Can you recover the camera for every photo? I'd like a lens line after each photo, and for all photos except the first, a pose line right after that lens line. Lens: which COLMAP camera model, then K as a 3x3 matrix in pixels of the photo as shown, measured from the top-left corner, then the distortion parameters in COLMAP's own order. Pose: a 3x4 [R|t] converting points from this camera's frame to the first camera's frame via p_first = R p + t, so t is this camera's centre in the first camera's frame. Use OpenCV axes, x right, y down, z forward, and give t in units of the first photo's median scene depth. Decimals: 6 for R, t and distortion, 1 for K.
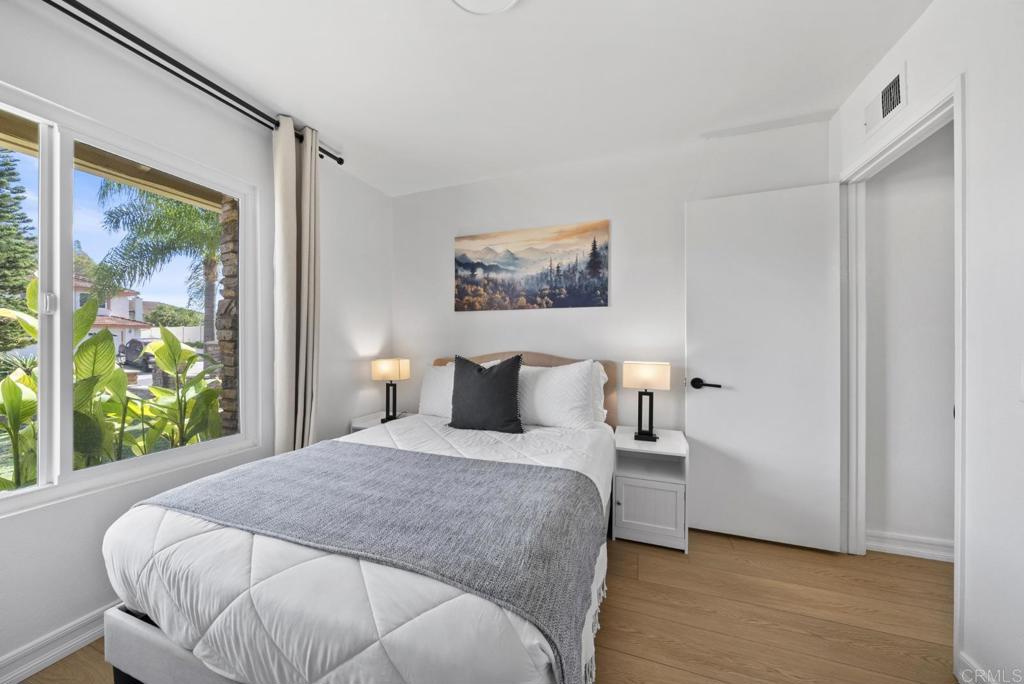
lens RADIAL K [[353.9, 0, 507.6], [0, 353.9, 346.6], [0, 0, 1]] dist [-0.001644, -0.000129]
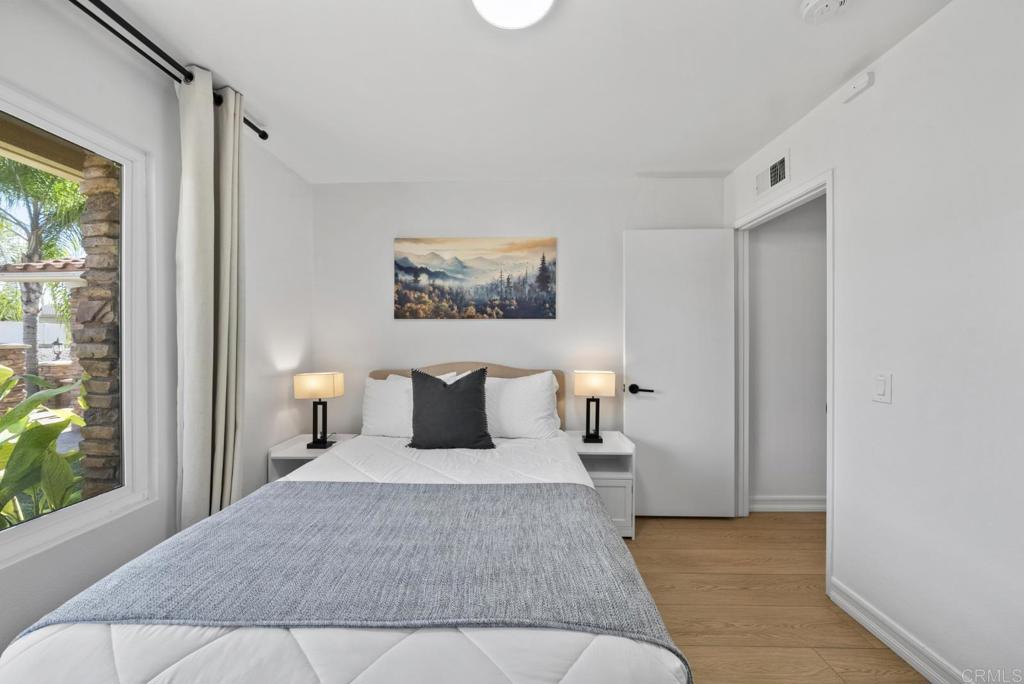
lens RADIAL K [[353.5, 0, 509.3], [0, 353.5, 345.4], [0, 0, 1]] dist [-0.002971, -0.000208]
pose [[0.945334, -0.003110, 0.326089, -0.194152], [0.003545, 0.999993, -0.000738, -0.033415], [-0.326084, 0.001854, 0.945339, 0.042198]]
